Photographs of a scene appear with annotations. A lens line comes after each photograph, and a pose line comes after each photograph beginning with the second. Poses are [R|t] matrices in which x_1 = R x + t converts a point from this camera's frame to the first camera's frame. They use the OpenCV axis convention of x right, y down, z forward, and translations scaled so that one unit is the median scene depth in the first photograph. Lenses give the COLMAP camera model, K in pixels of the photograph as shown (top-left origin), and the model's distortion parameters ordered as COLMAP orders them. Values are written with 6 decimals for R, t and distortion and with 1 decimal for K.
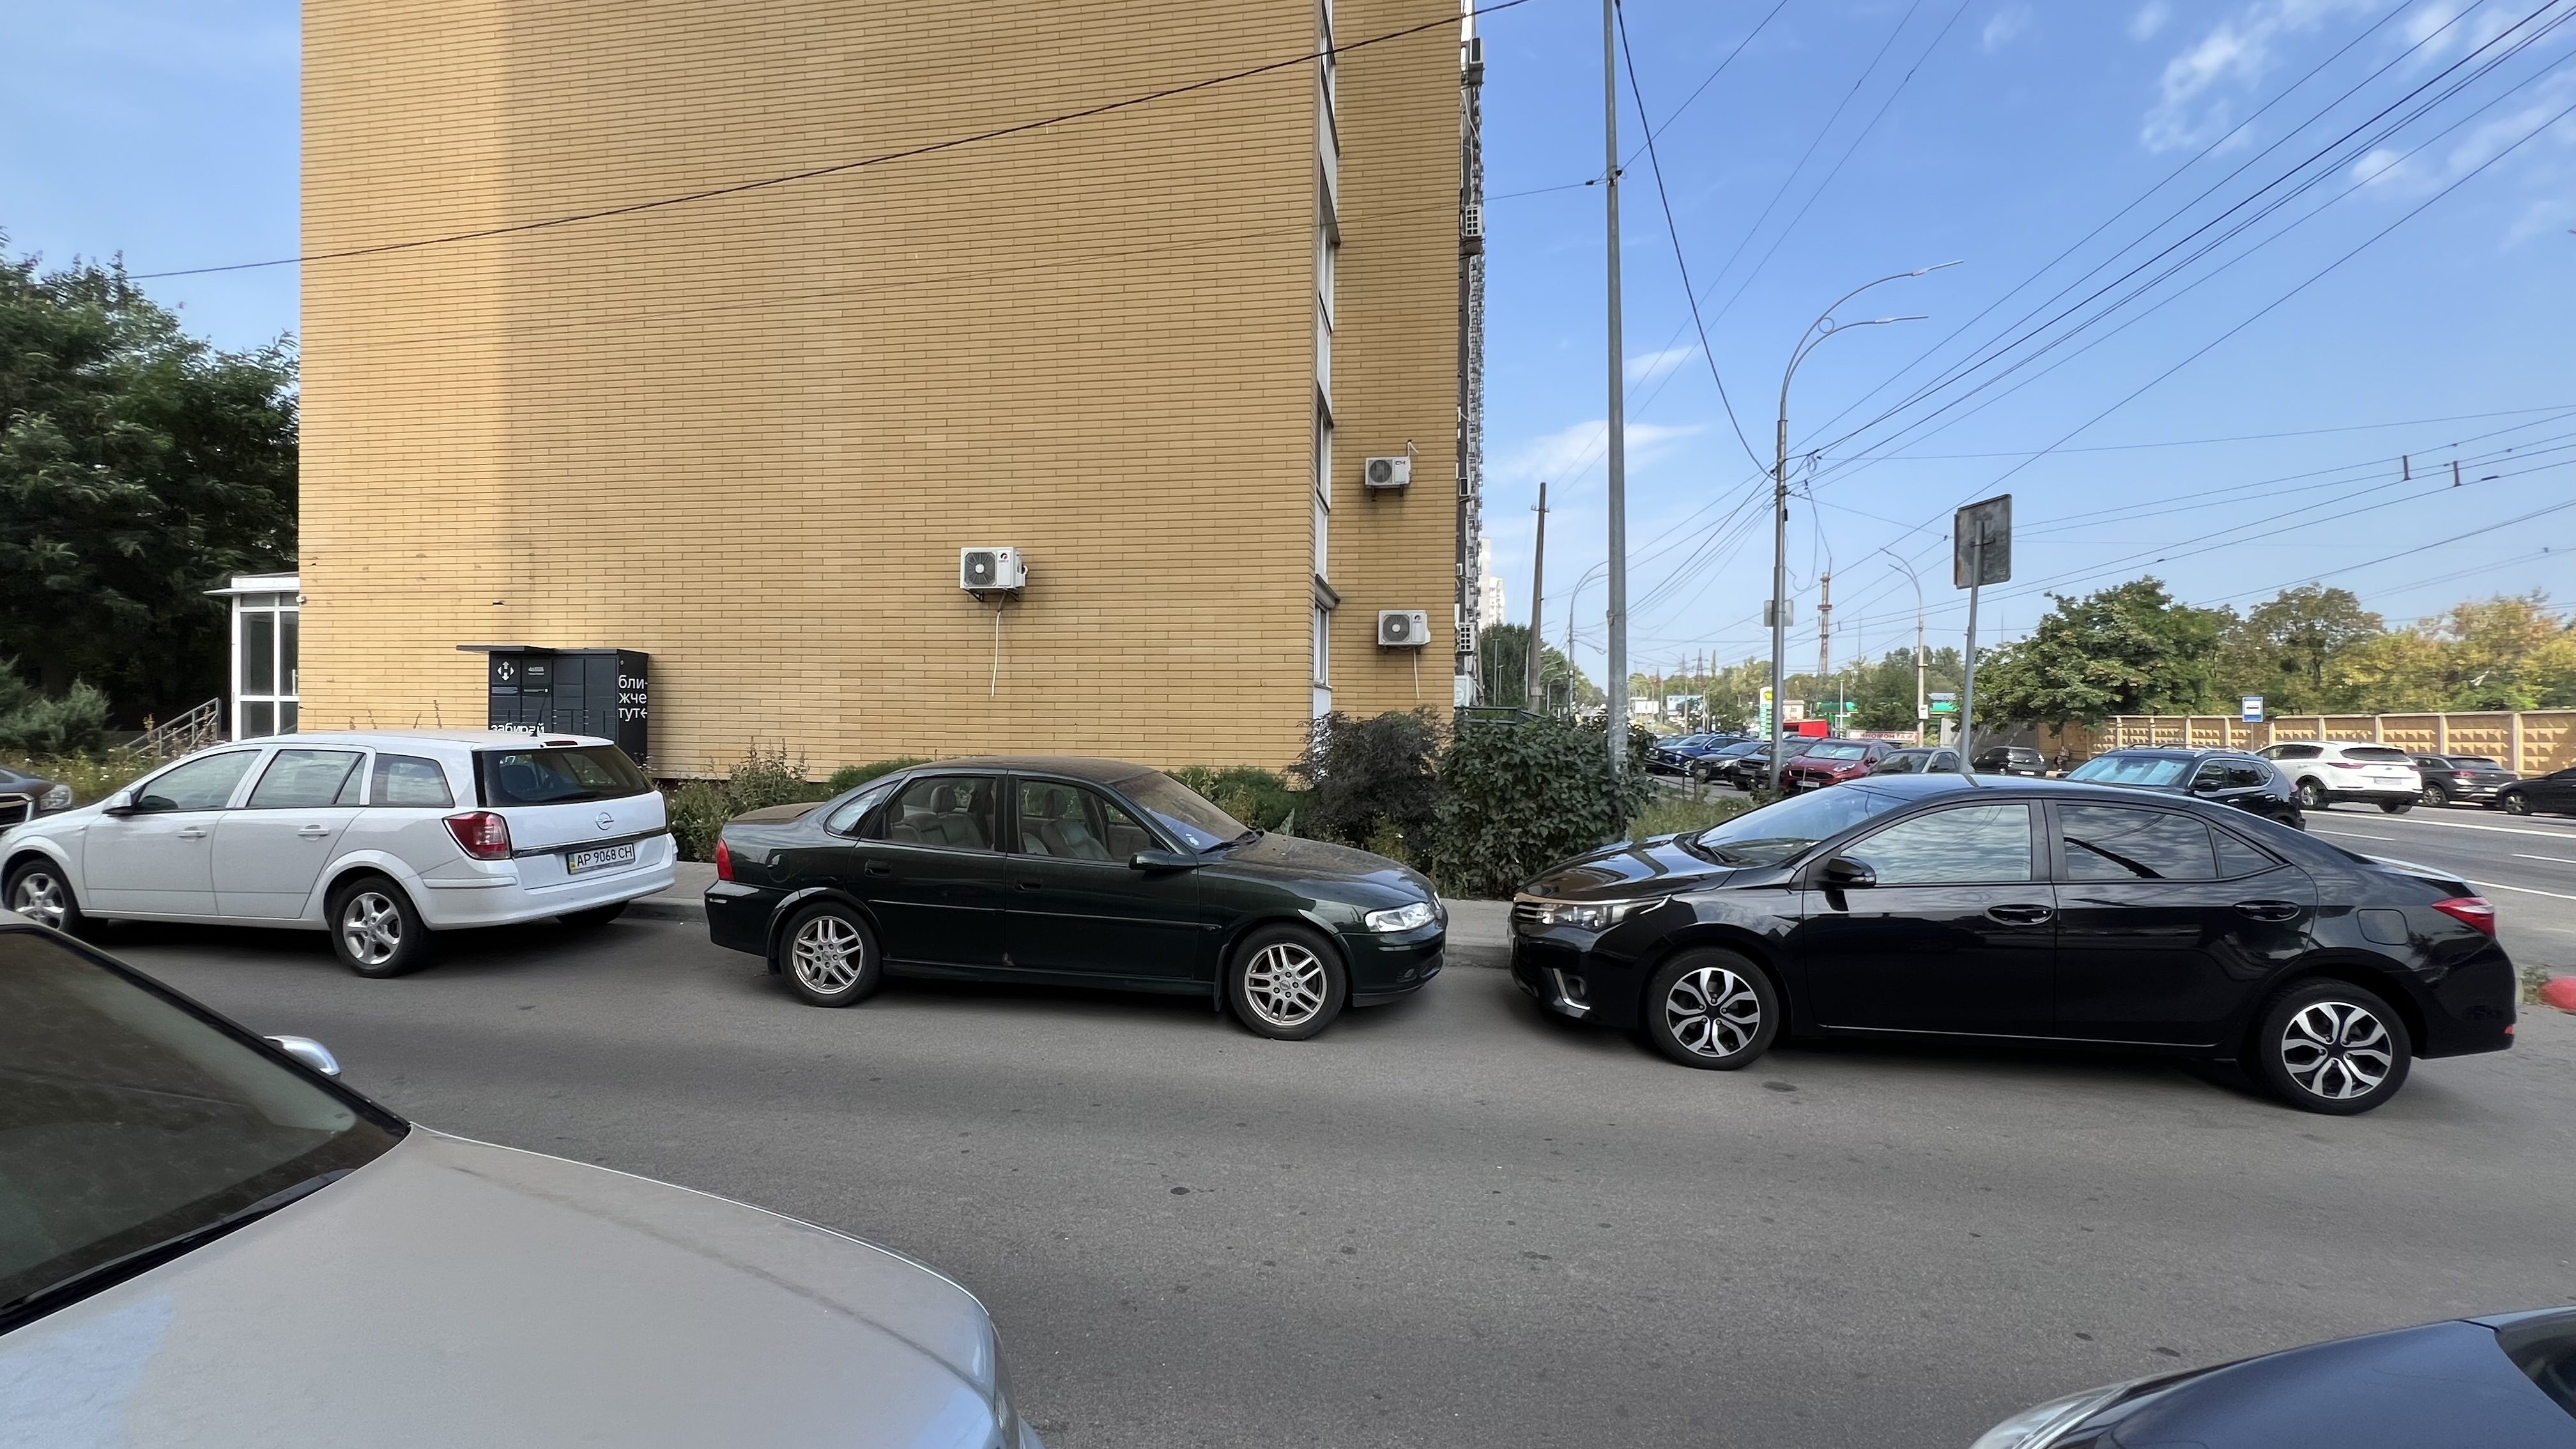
lens RADIAL K [[1031.2, 0, 1280.8], [0, 1031.2, 722.2], [0, 0, 1]] dist [-0.002395, -0.000021]
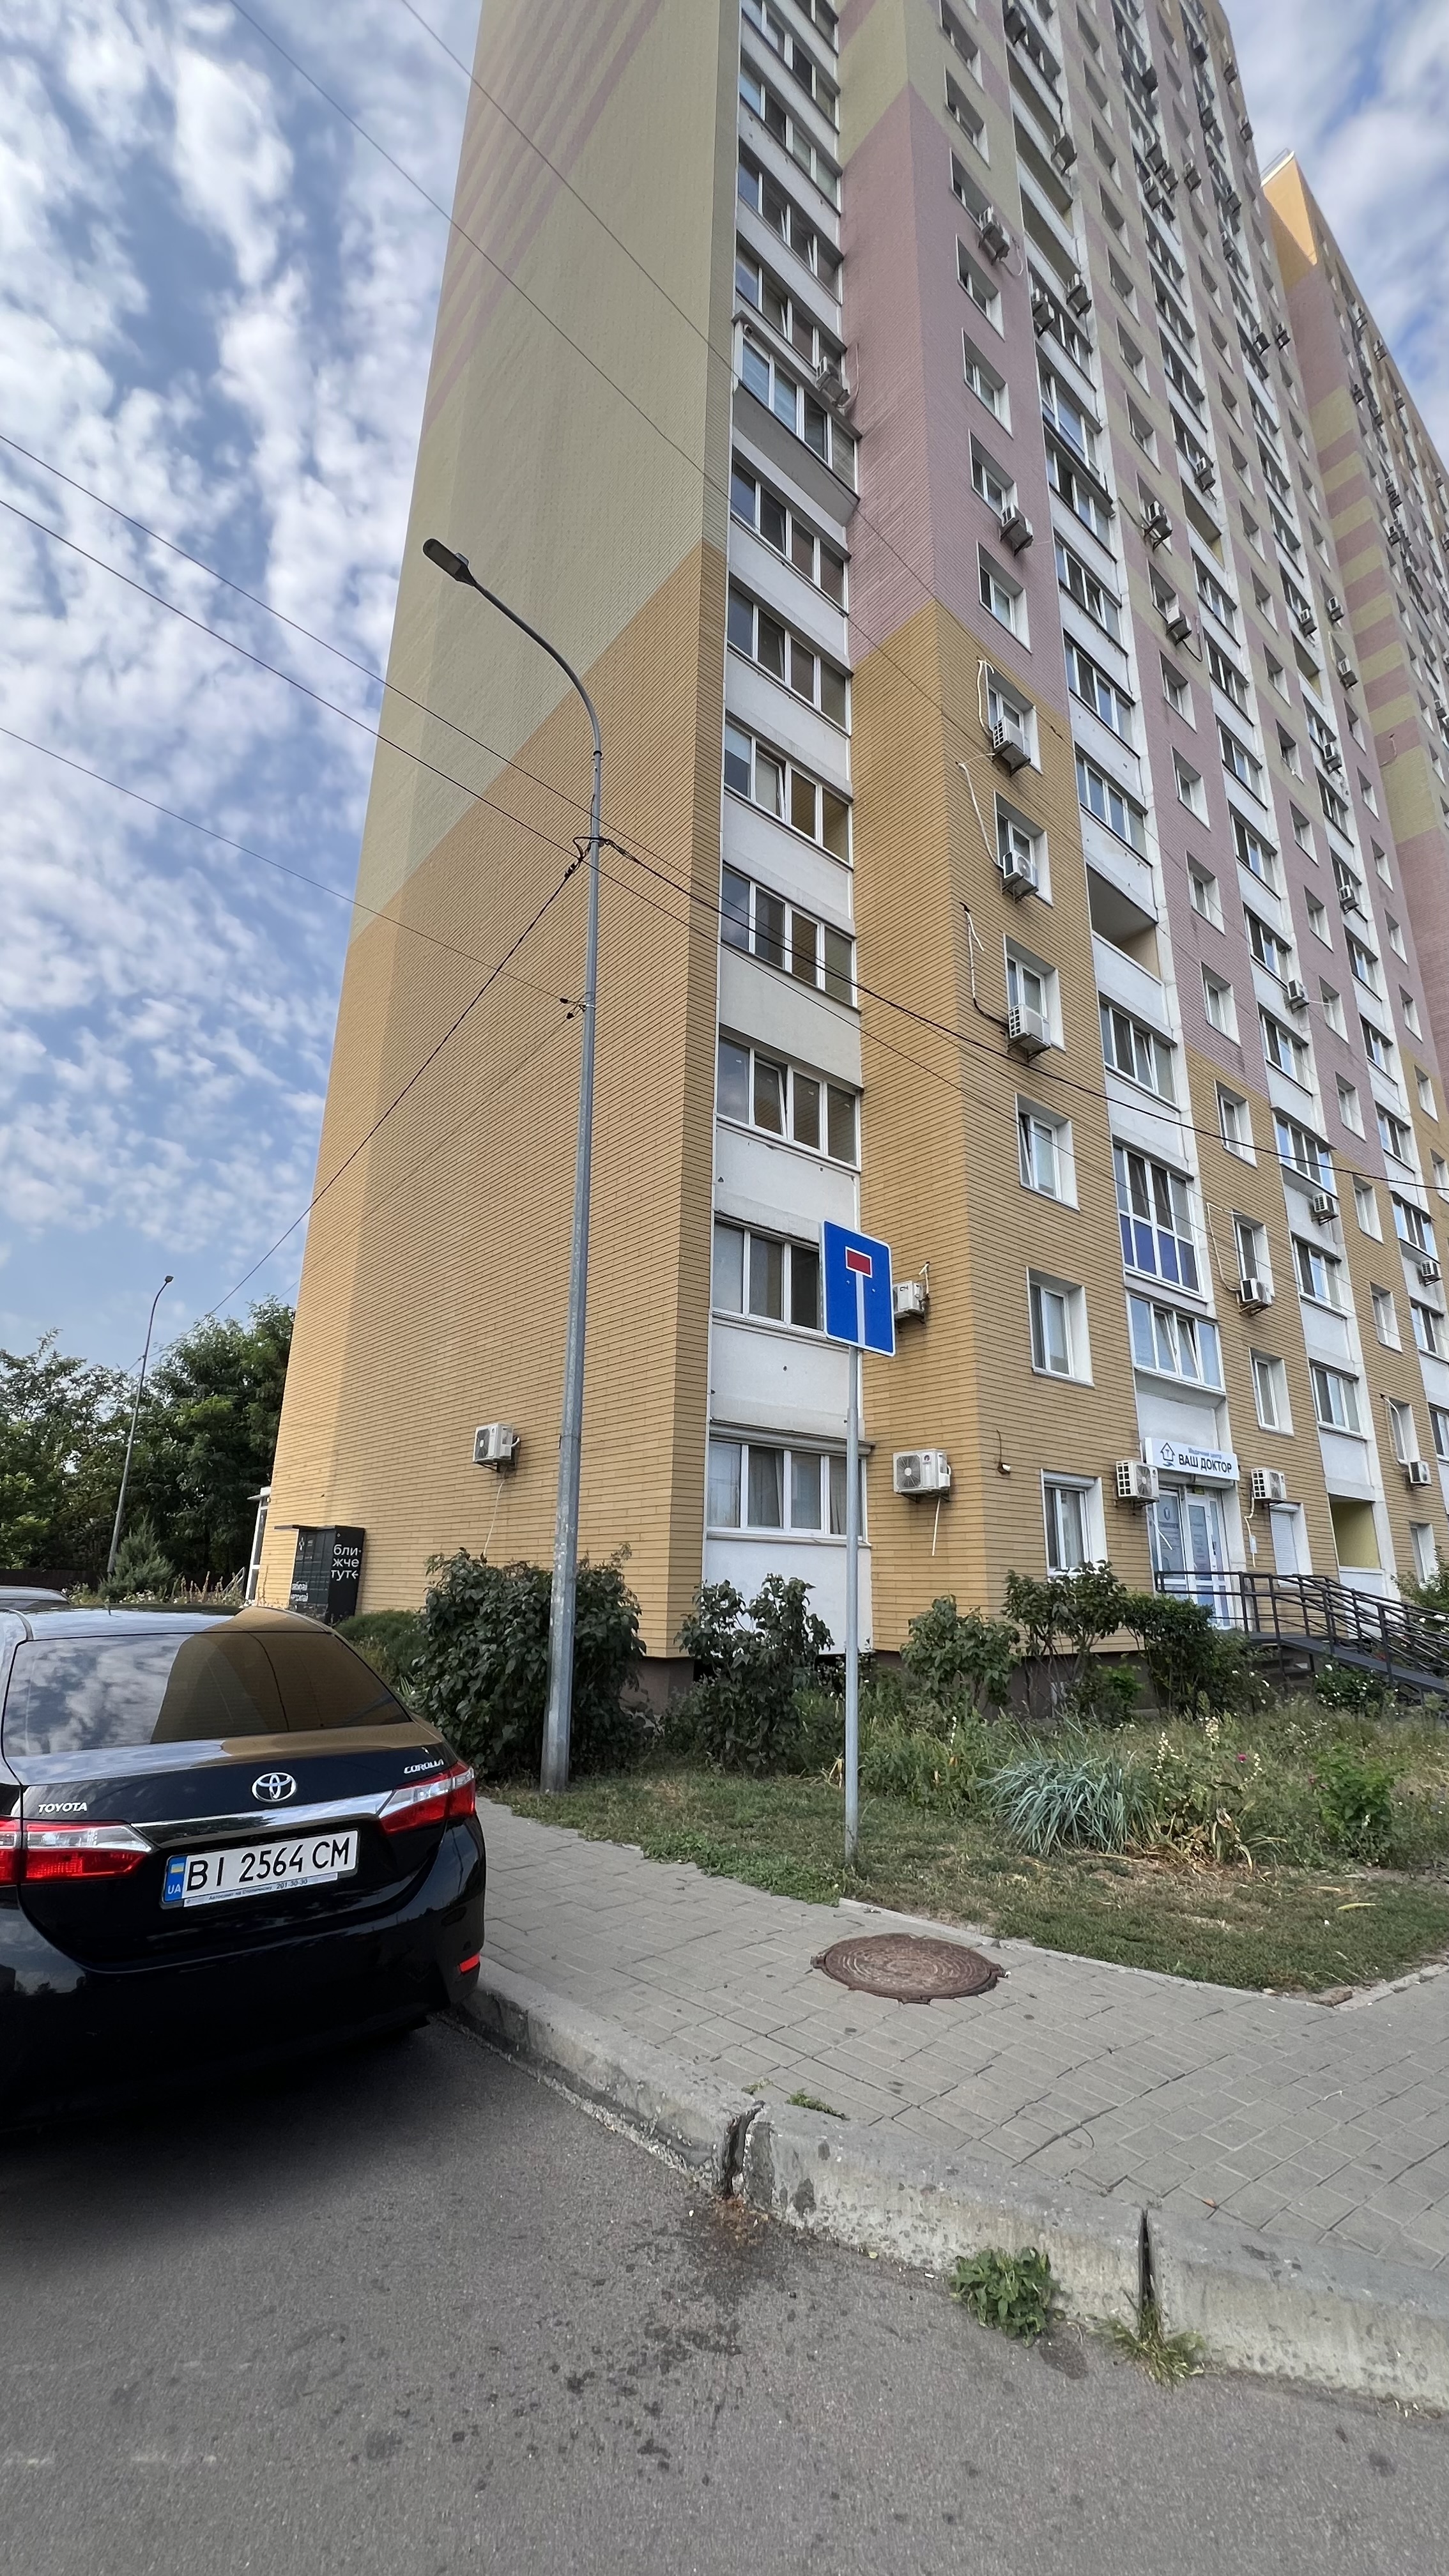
lens RADIAL K [[1031.2, 0, 726.7], [0, 1031.2, 1283.2], [0, 0, 1]] dist [-0.002395, -0.000021]
pose [[0.762787, -0.179859, -0.621133, 0.591424], [-0.016719, 0.954734, -0.296991, 0.017496], [0.646434, 0.236926, 0.725252, 0.248807]]
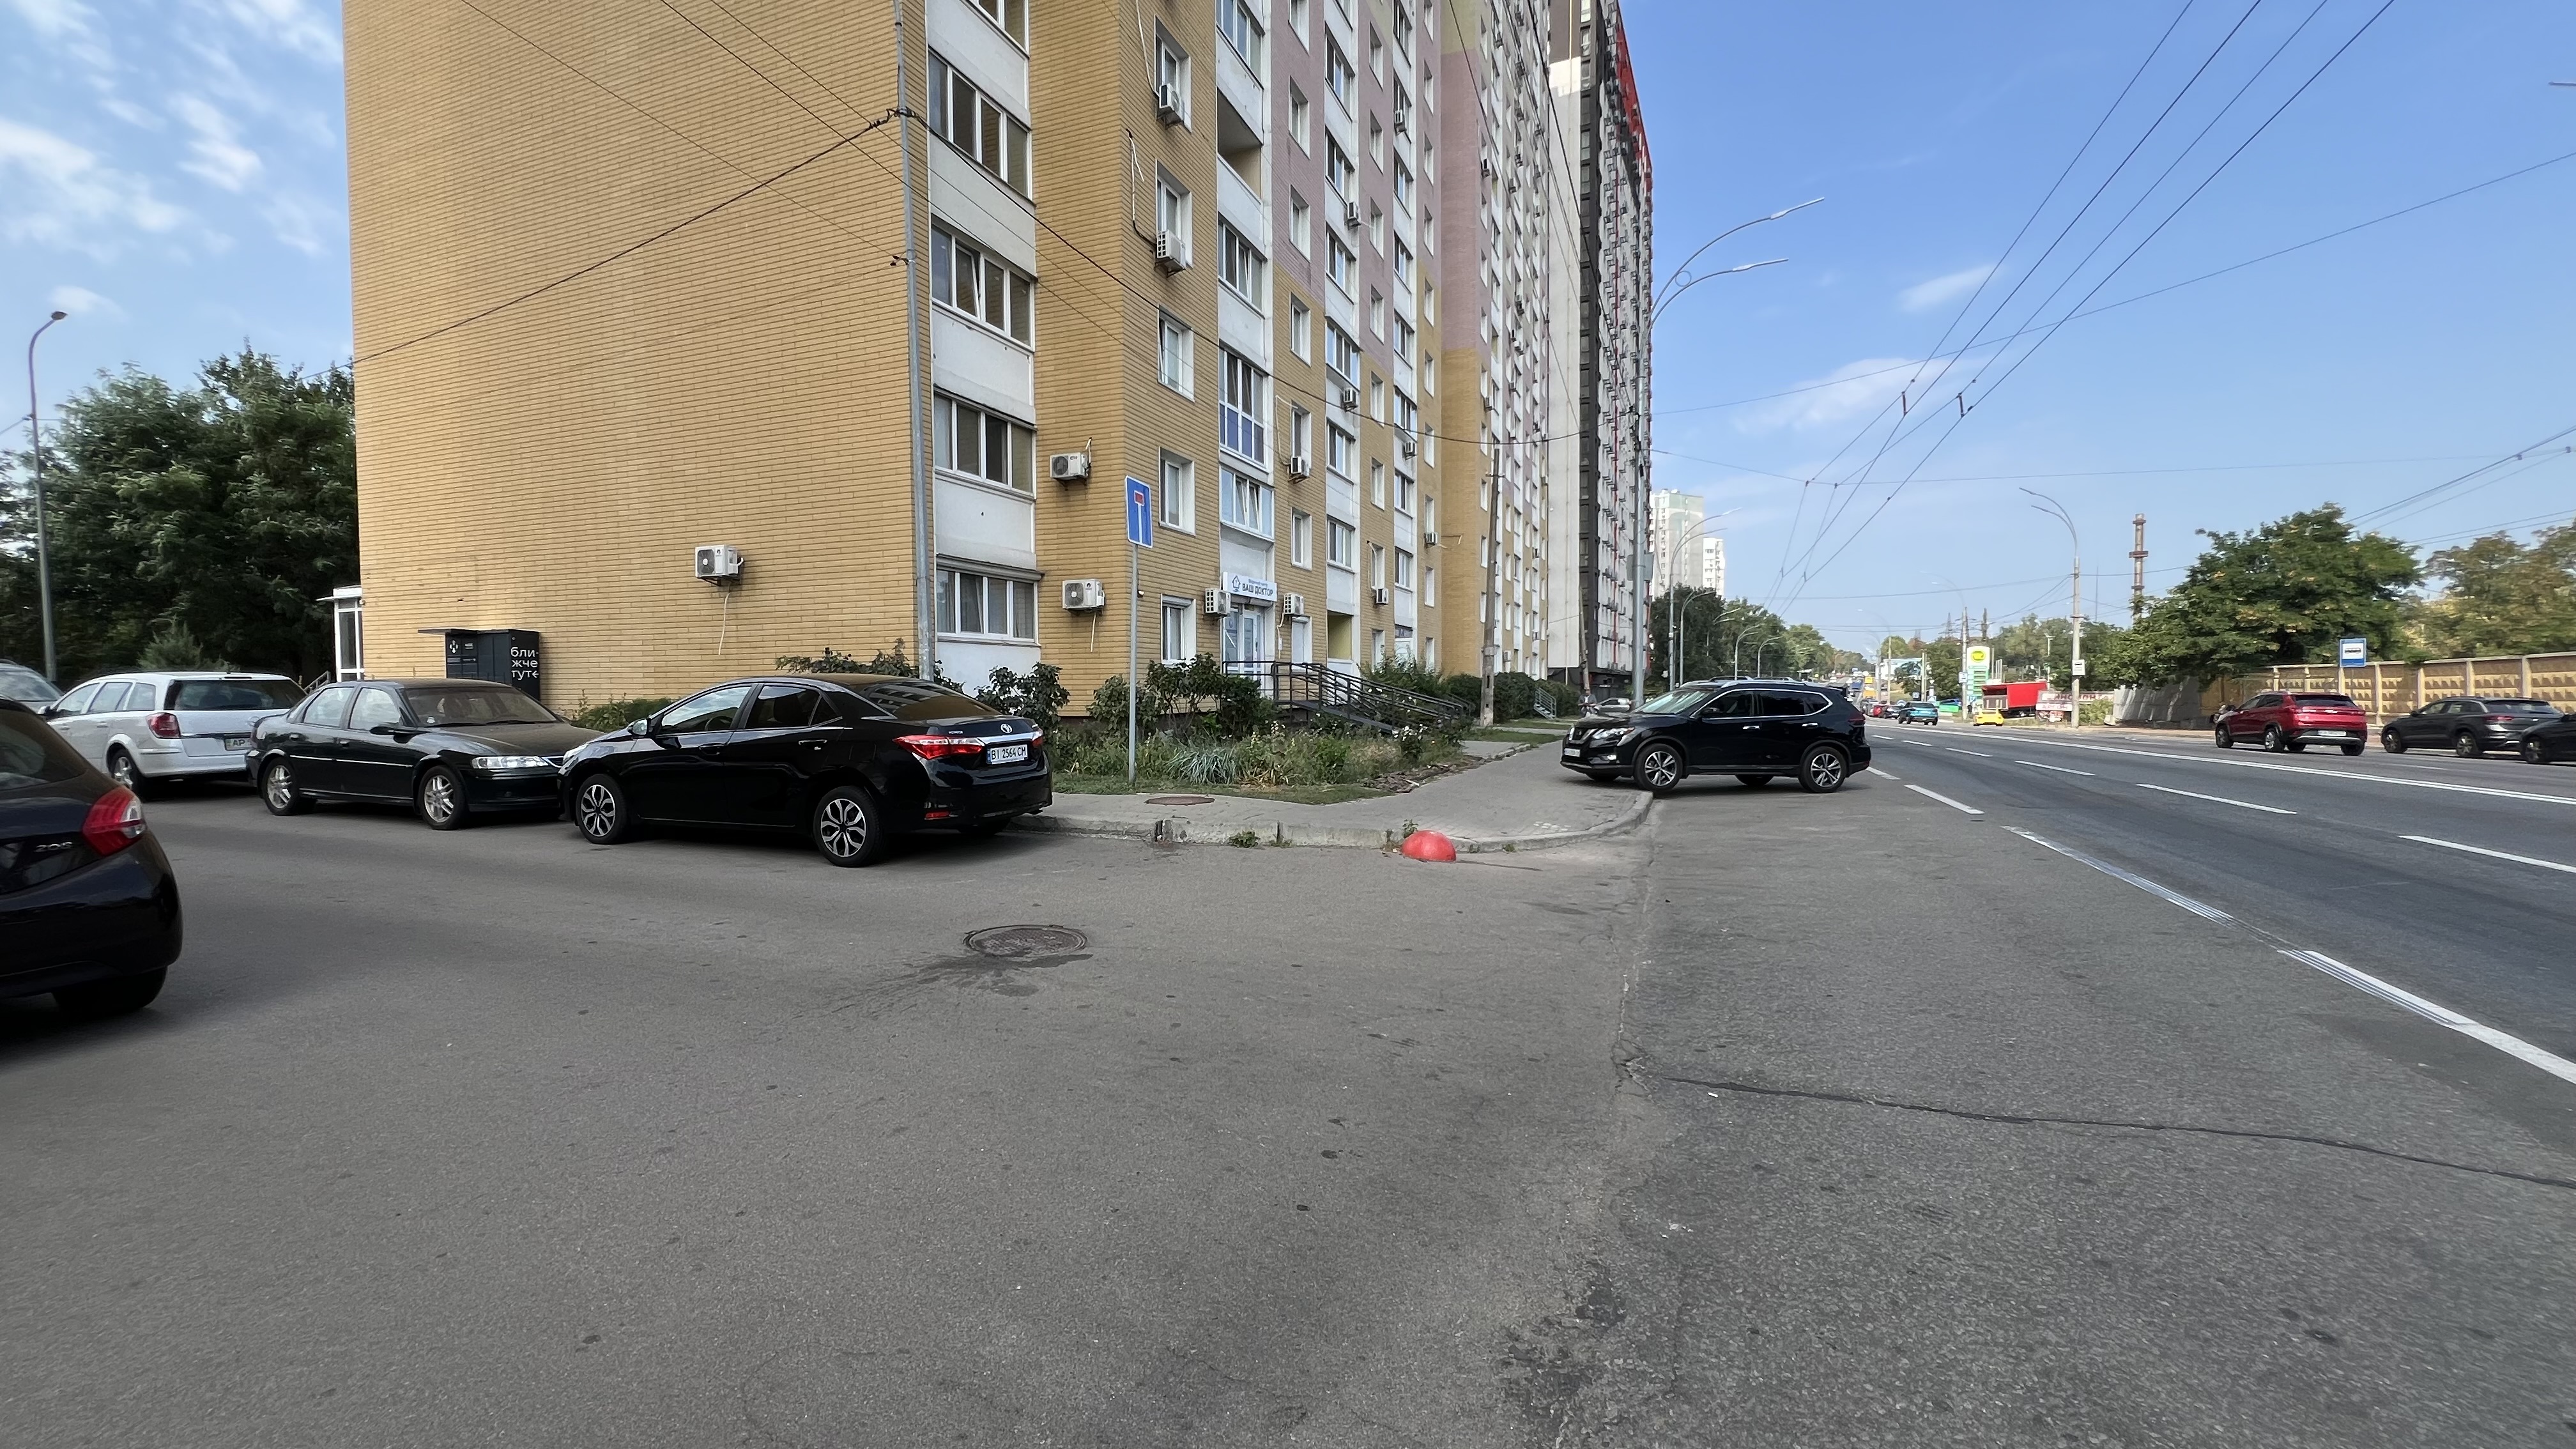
lens RADIAL K [[1024.3, 0, 1279.6], [0, 1024.3, 721.9], [0, 0, 1]] dist [-0.002258, 0.000142]
pose [[0.975175, -0.009122, -0.221247, 0.647615], [0.014086, 0.999683, 0.020871, 0.039332], [0.220987, -0.023469, 0.974994, -0.136359]]
